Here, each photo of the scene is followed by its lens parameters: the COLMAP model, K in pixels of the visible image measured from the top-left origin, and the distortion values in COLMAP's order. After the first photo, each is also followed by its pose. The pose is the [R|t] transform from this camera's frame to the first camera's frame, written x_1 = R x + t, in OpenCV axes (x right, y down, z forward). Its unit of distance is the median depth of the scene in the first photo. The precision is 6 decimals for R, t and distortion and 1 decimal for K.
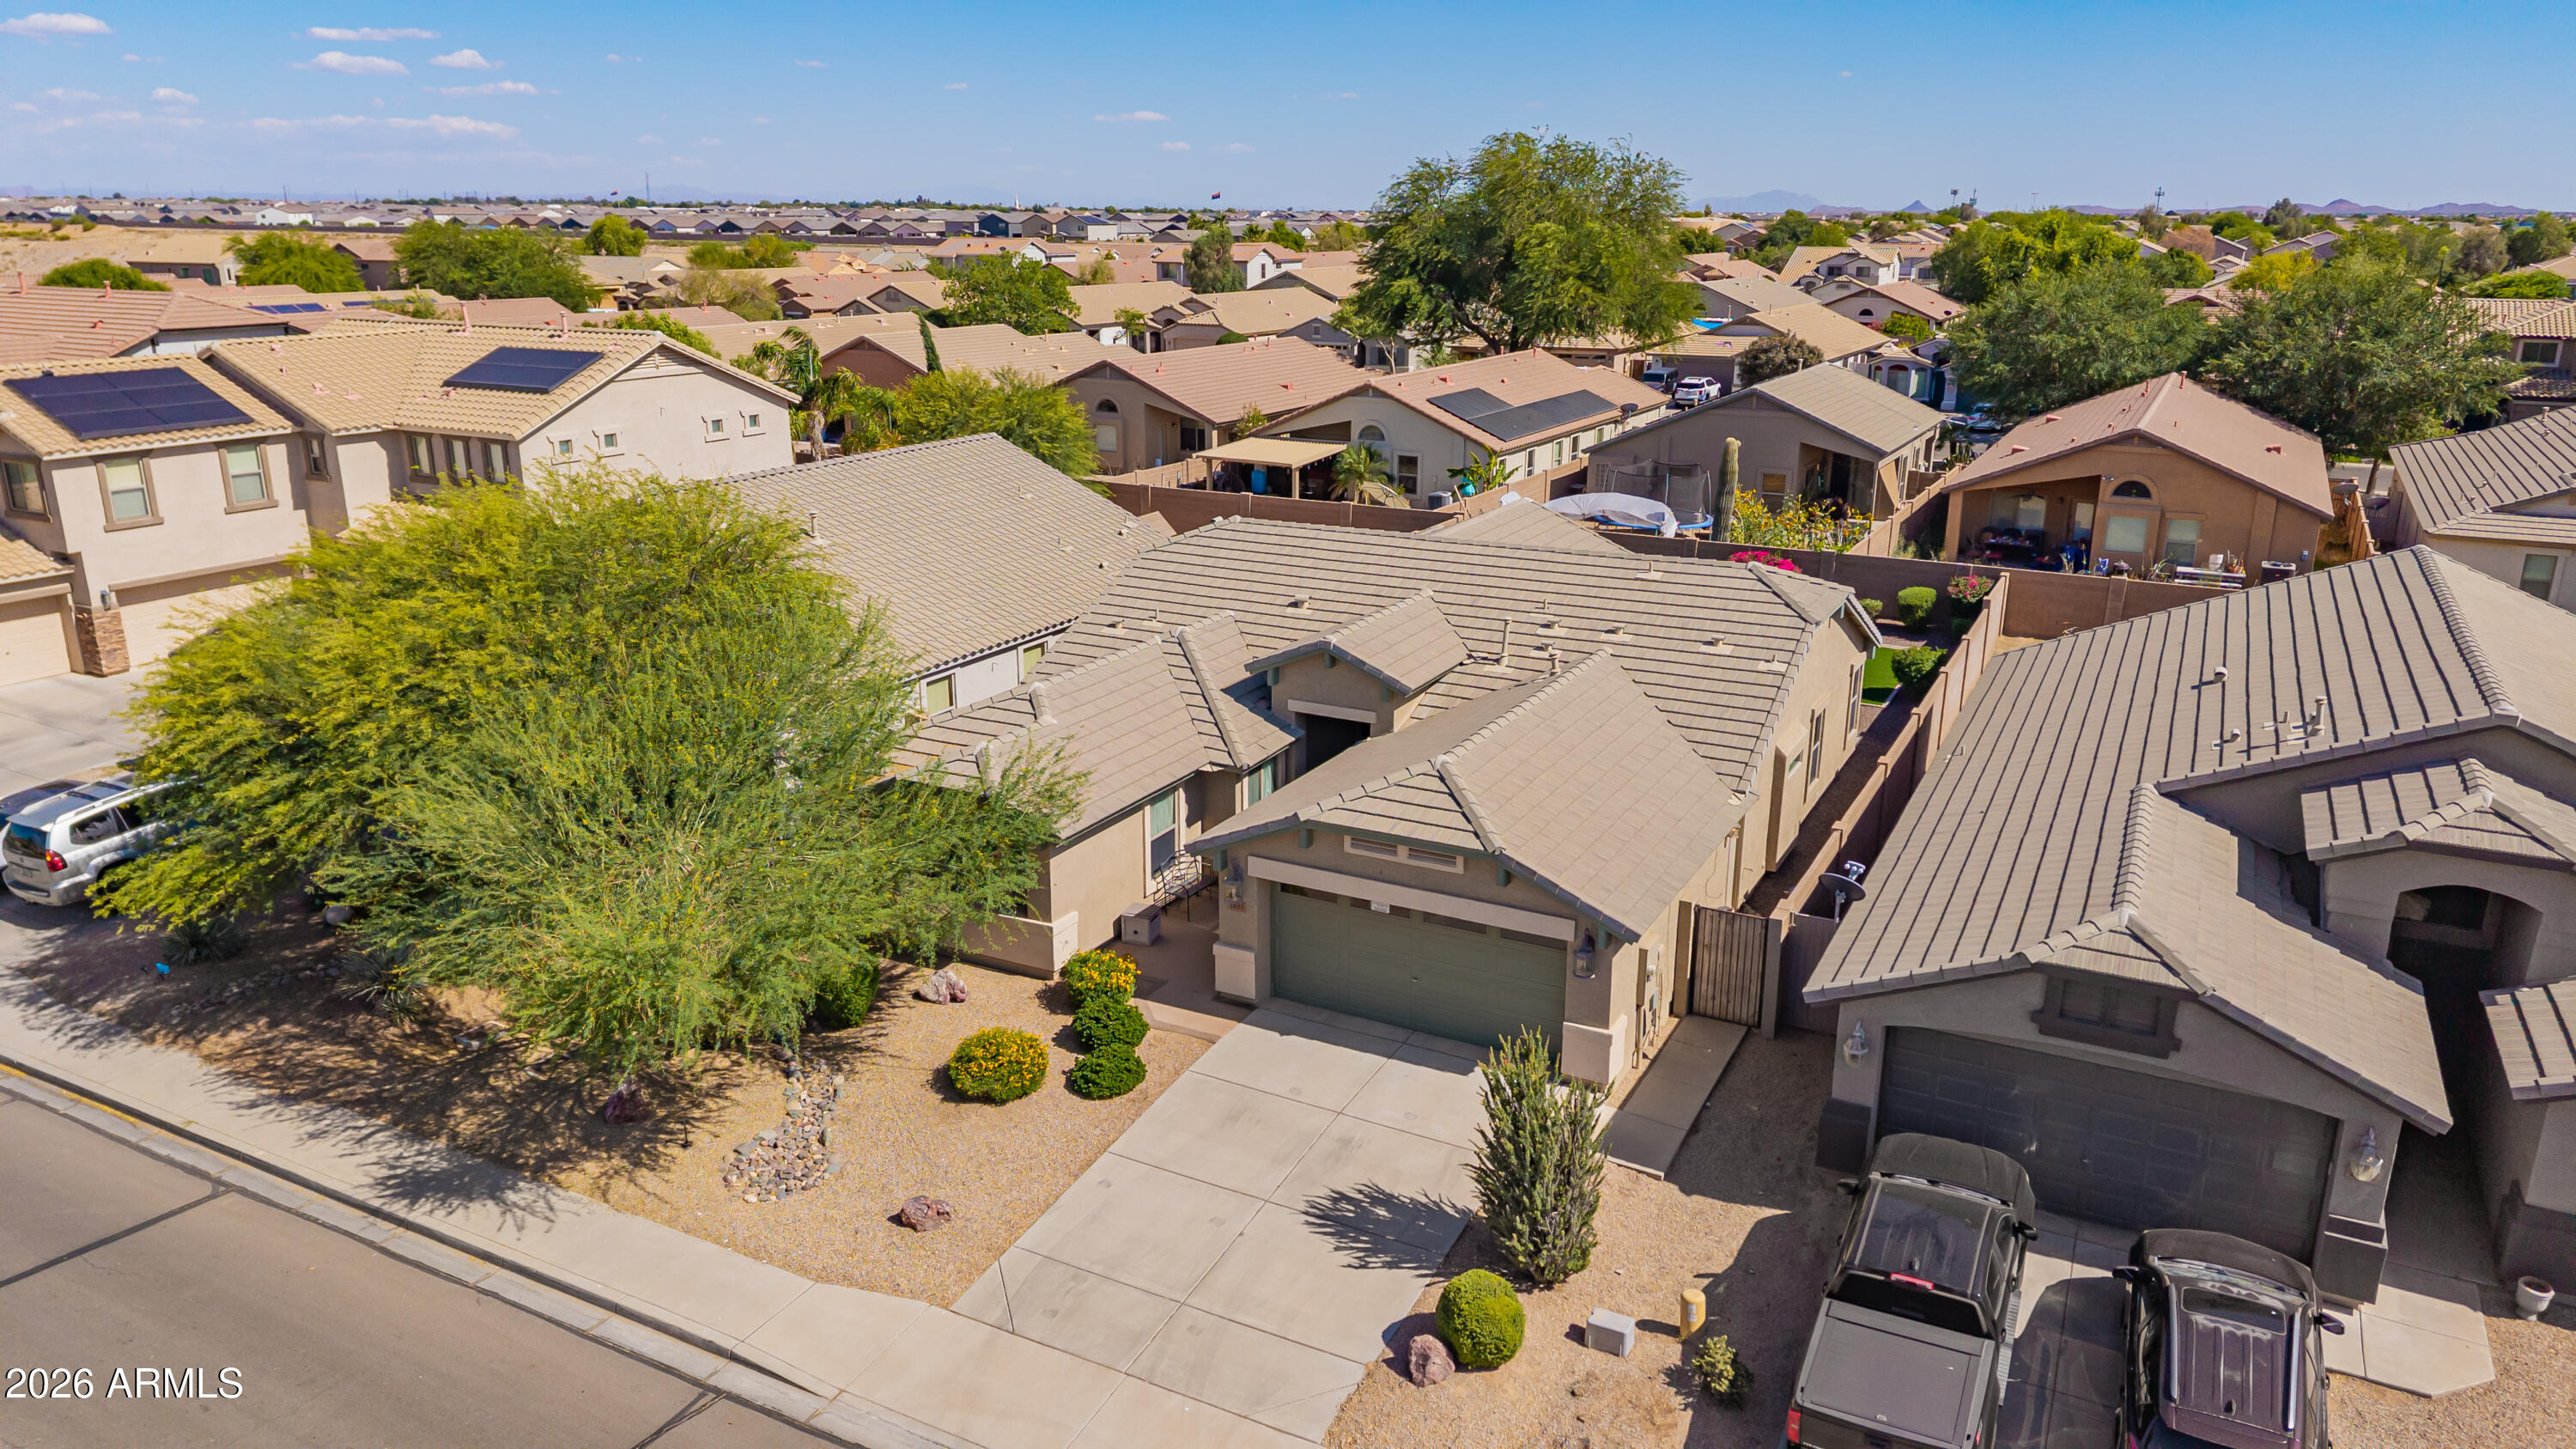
lens RADIAL K [[1715.9, 0, 1279.8], [0, 1715.9, 731.5], [0, 0, 1]] dist [0.035349, -0.046241]
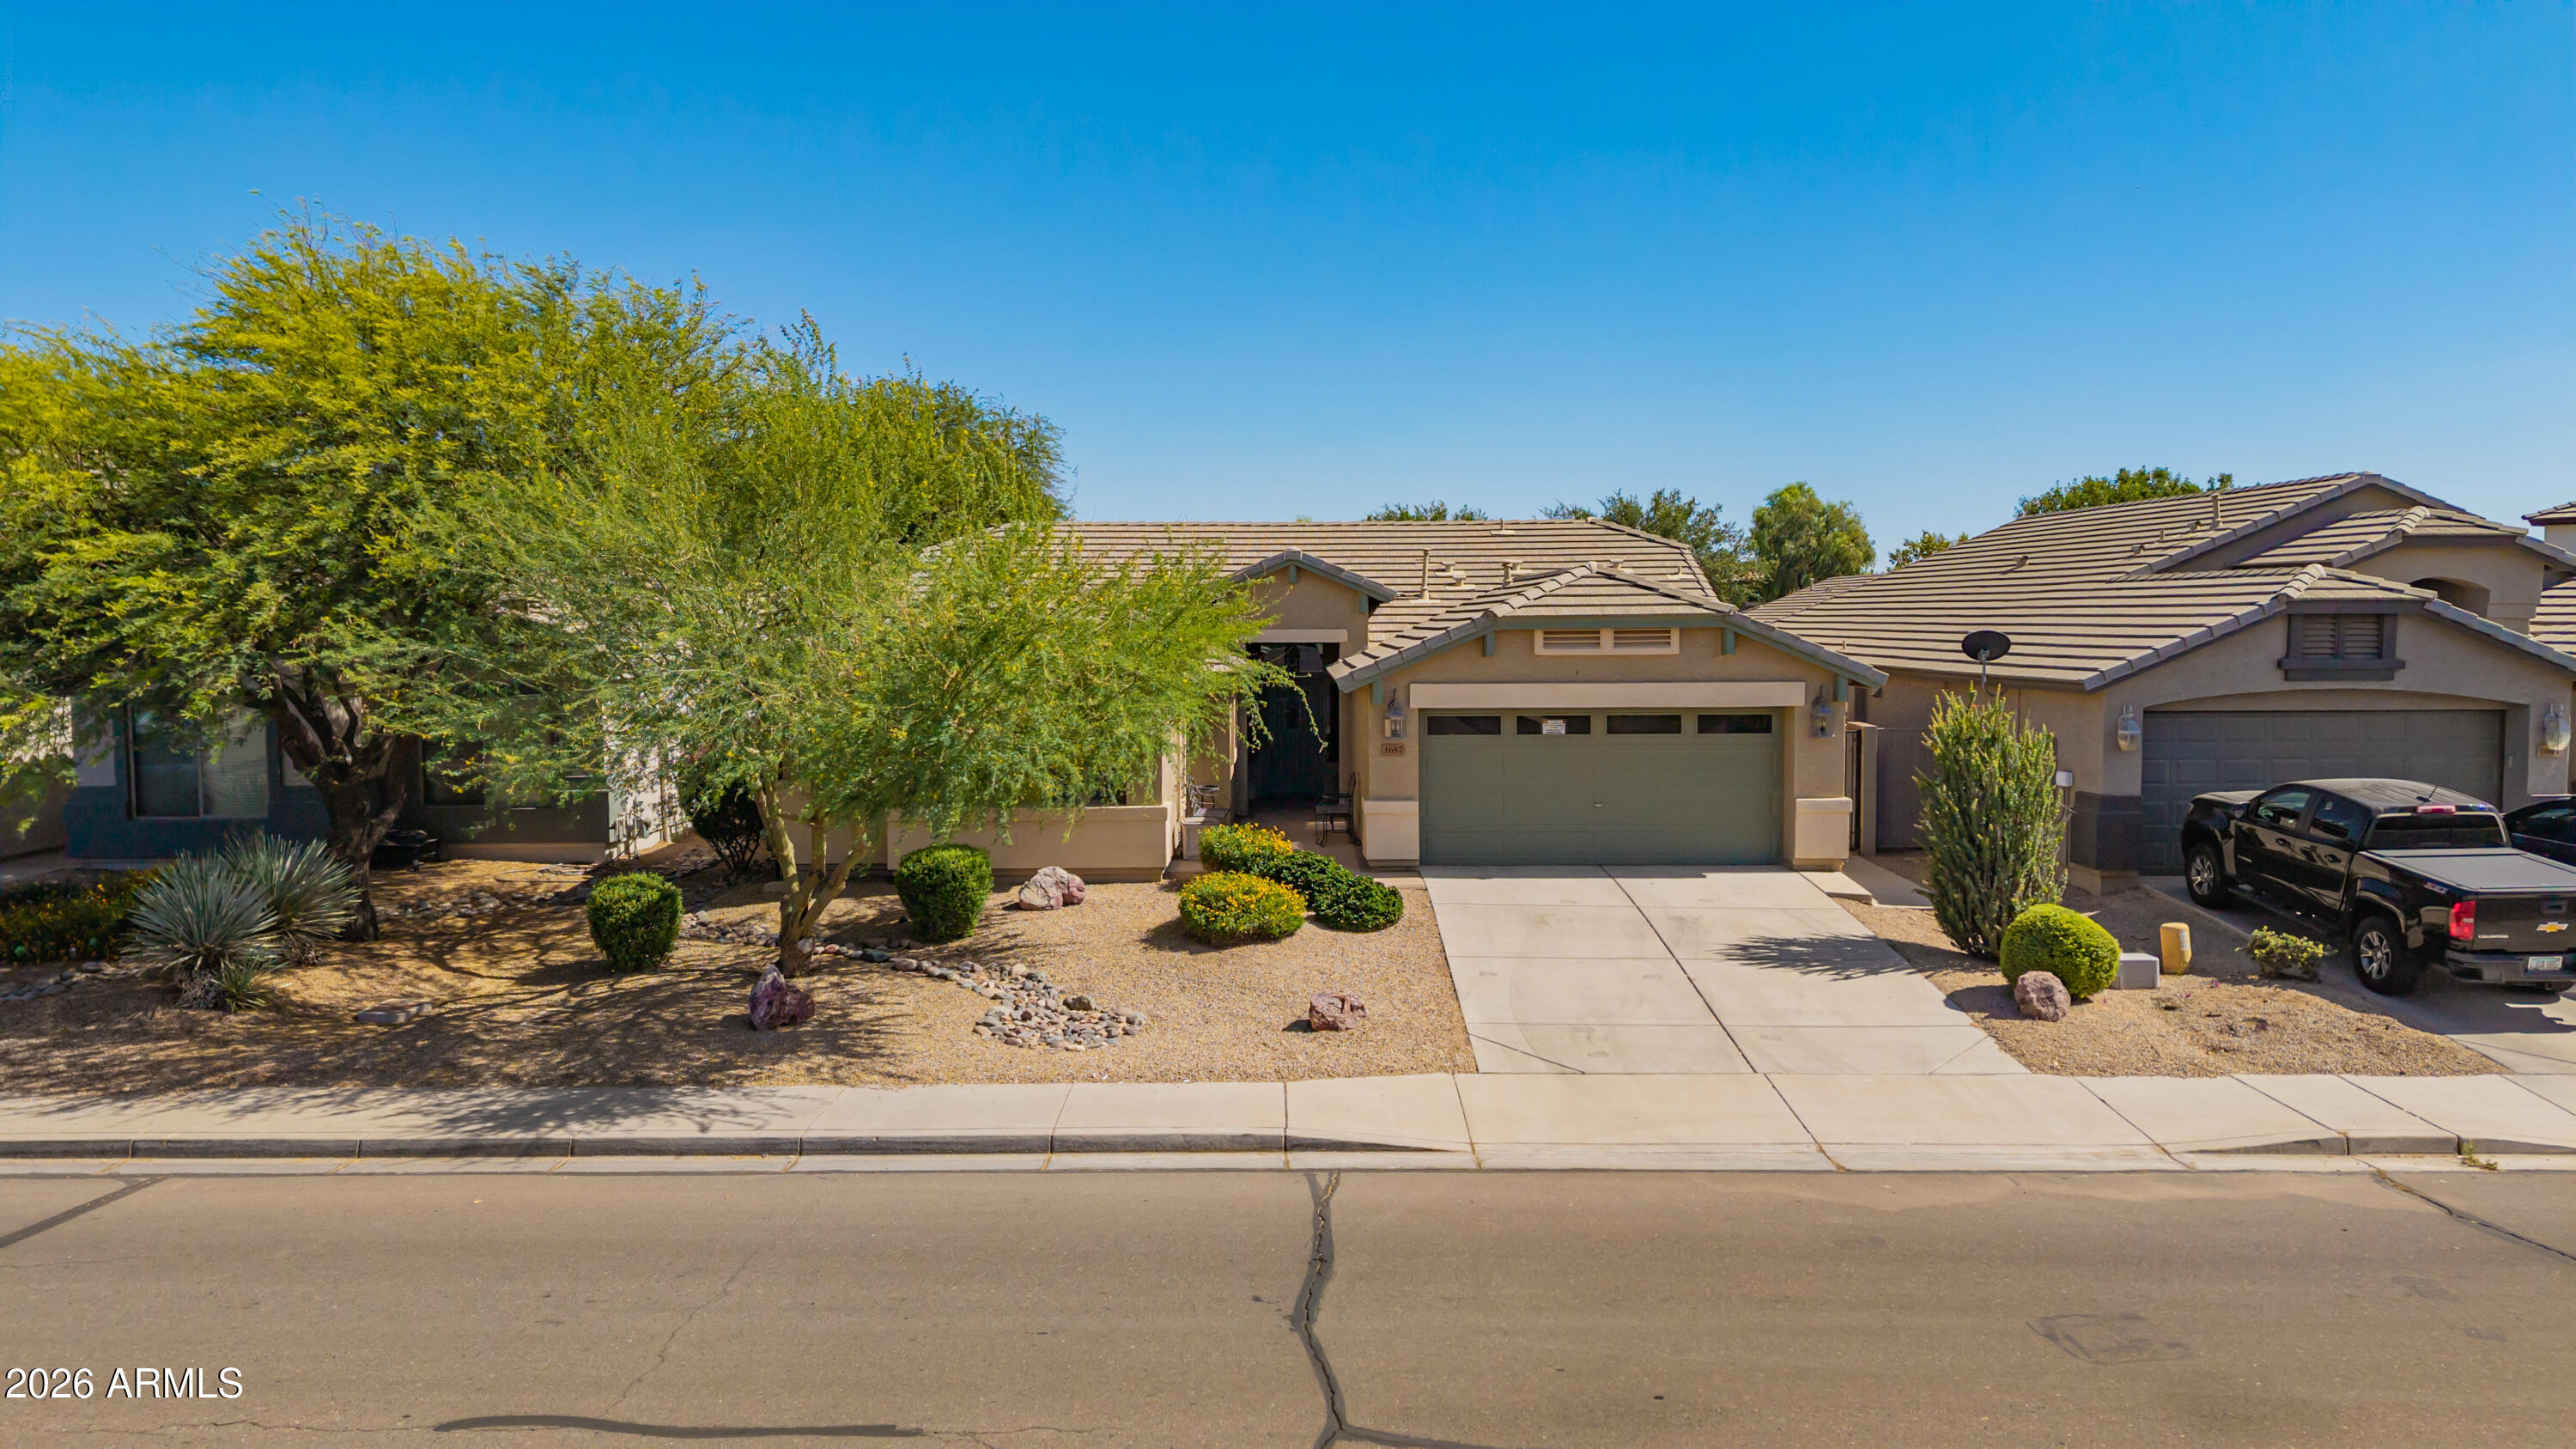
lens RADIAL K [[1715.9, 0, 1288.3], [0, 1715.9, 723.1], [0, 0, 1]] dist [0.035349, -0.046241]
pose [[0.881660, -0.032698, 0.470751, -0.366314], [0.138622, 0.971527, -0.192142, 0.190111], [-0.451065, 0.234660, 0.861089, 0.211031]]
